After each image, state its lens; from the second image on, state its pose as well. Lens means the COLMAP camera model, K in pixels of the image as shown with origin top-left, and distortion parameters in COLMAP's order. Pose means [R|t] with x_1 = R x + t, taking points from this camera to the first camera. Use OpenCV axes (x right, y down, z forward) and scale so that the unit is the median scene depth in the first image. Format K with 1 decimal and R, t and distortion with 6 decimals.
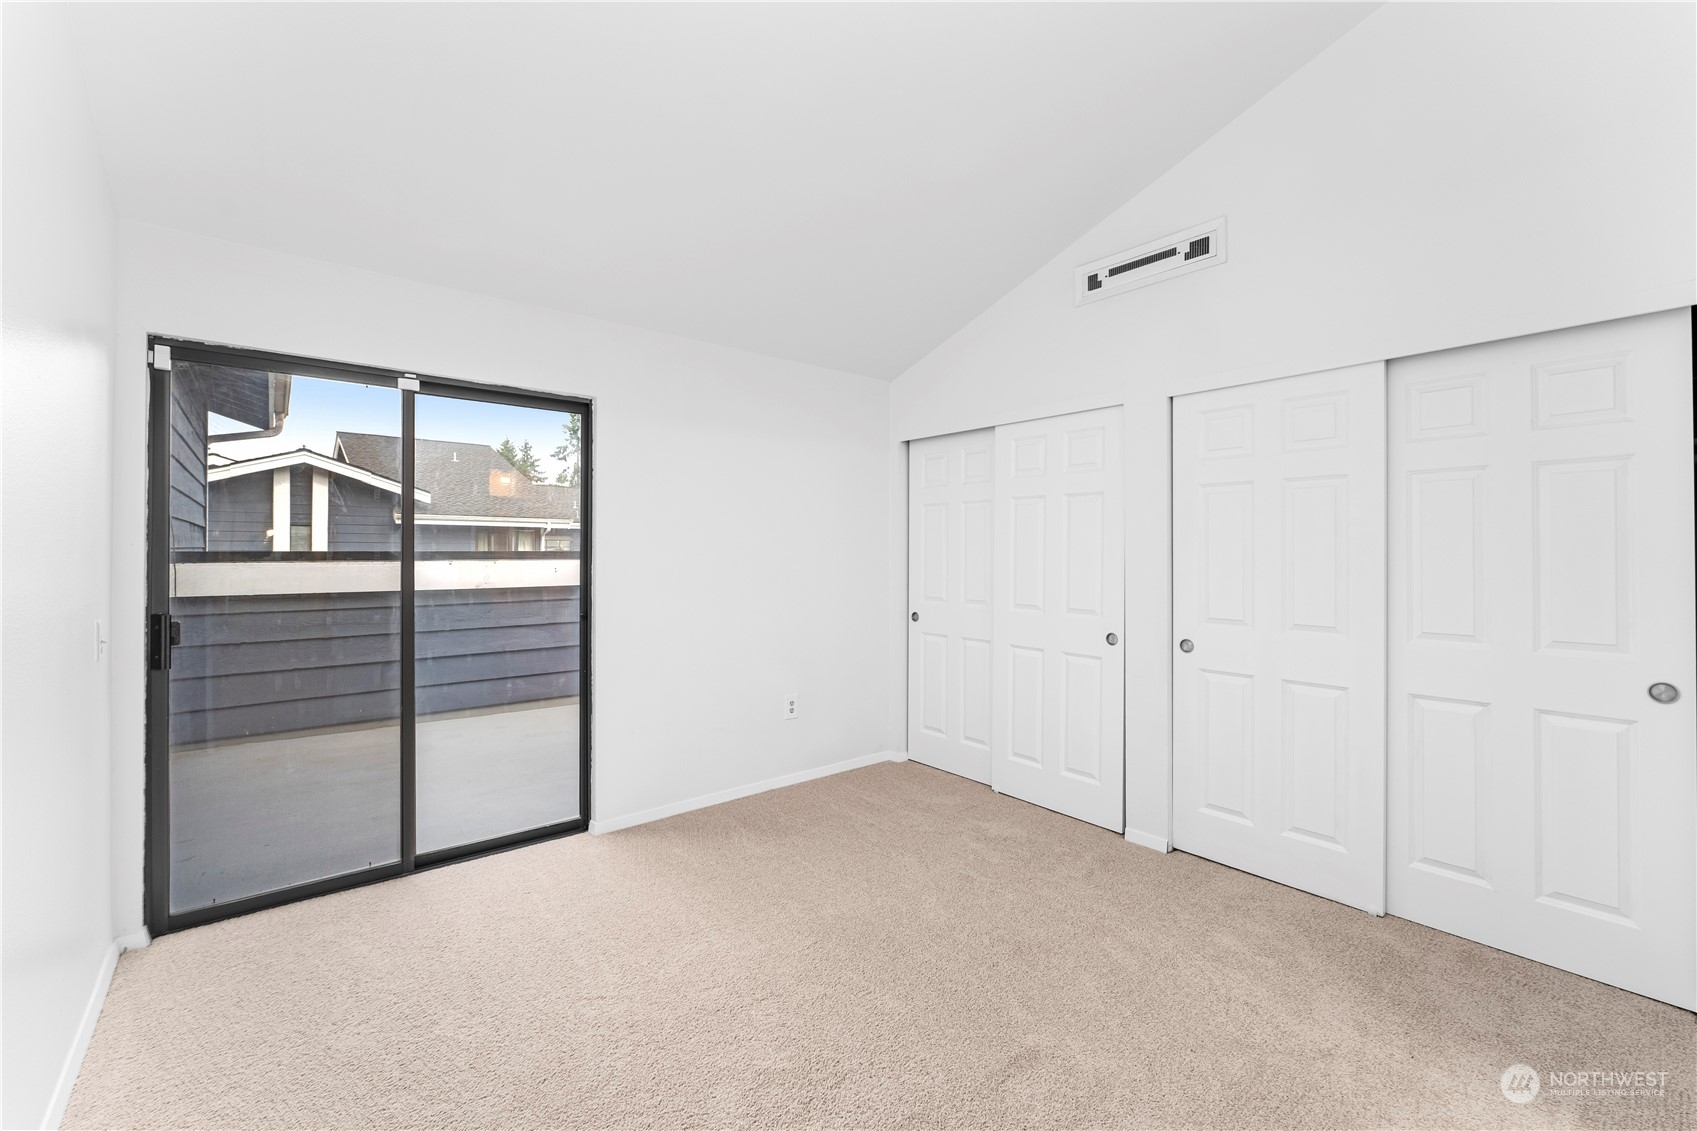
lens RADIAL K [[667.4, 0, 854.6], [0, 667.4, 544.3], [0, 0, 1]] dist [-0.025369, 0.000062]
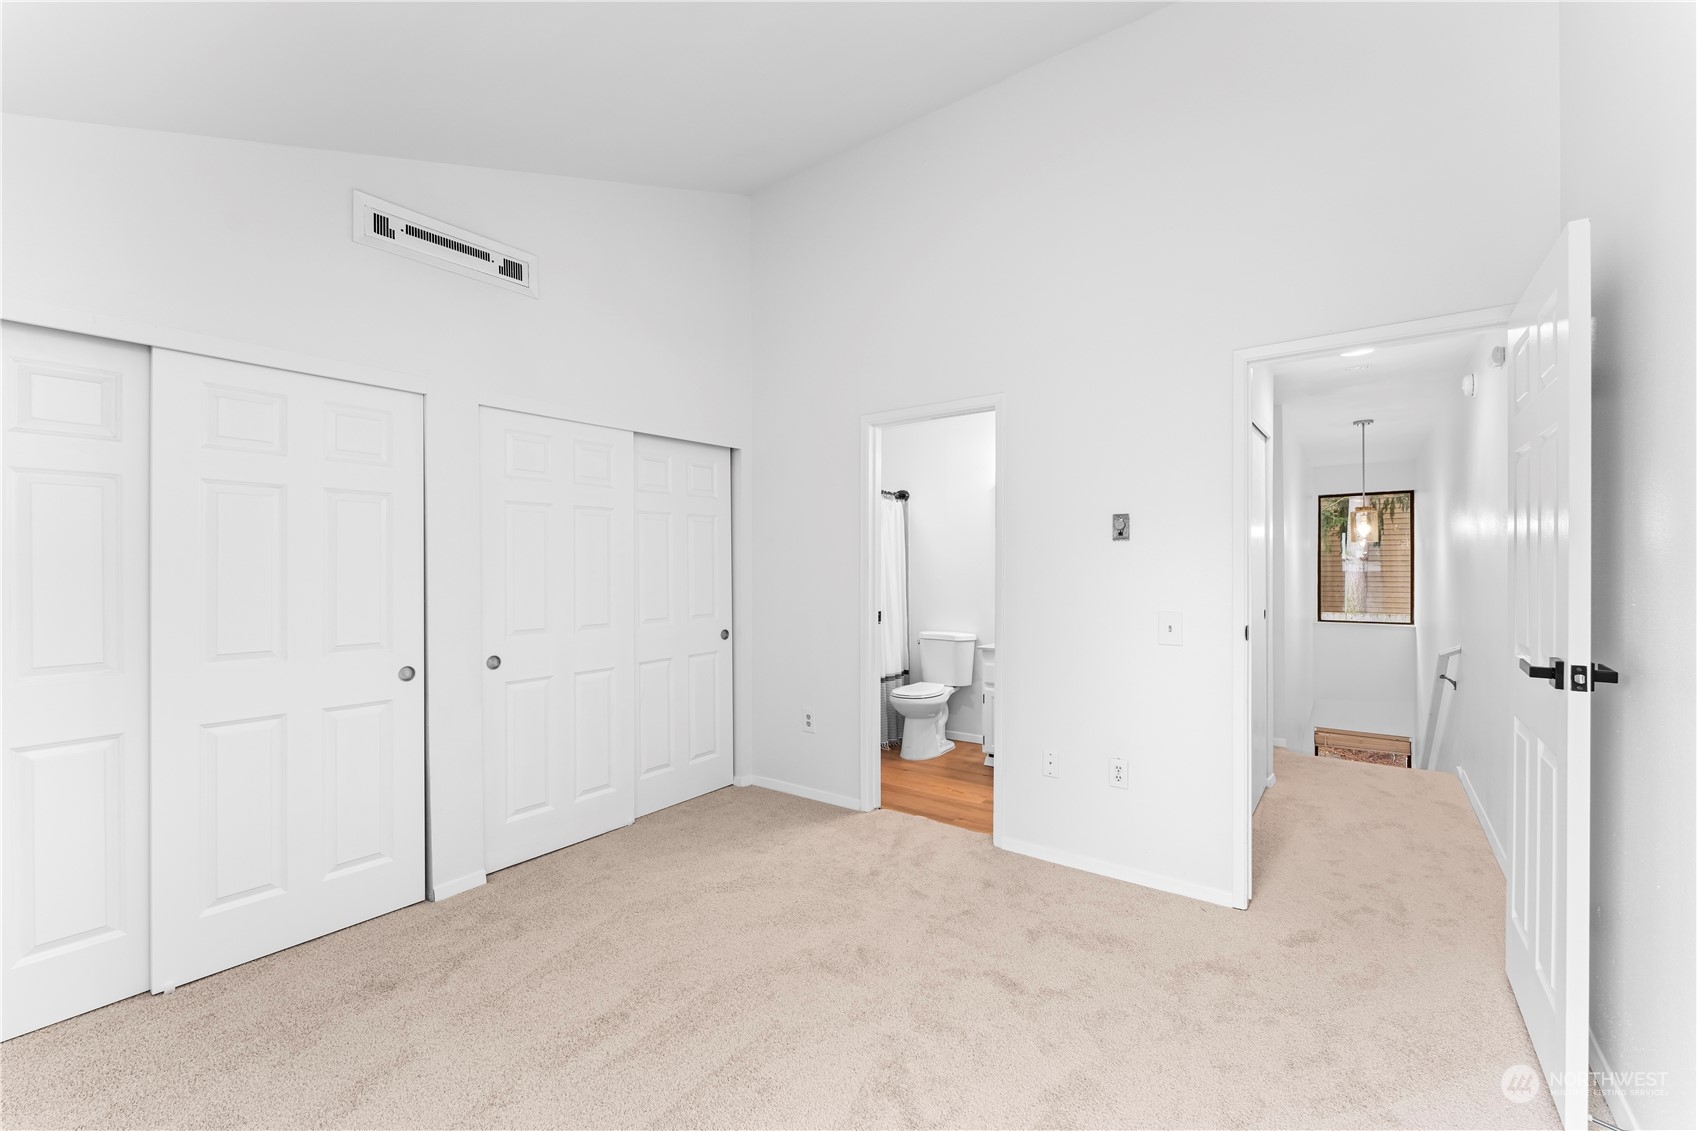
lens RADIAL K [[685.7, 0, 847.3], [0, 685.7, 569.3], [0, 0, 1]] dist [-0.001326, -0.003487]
pose [[-0.216005, -0.002954, 0.976388, -0.611894], [0.000786, 0.999995, 0.003200, 0.011301], [-0.976392, 0.001459, -0.216001, 0.706115]]
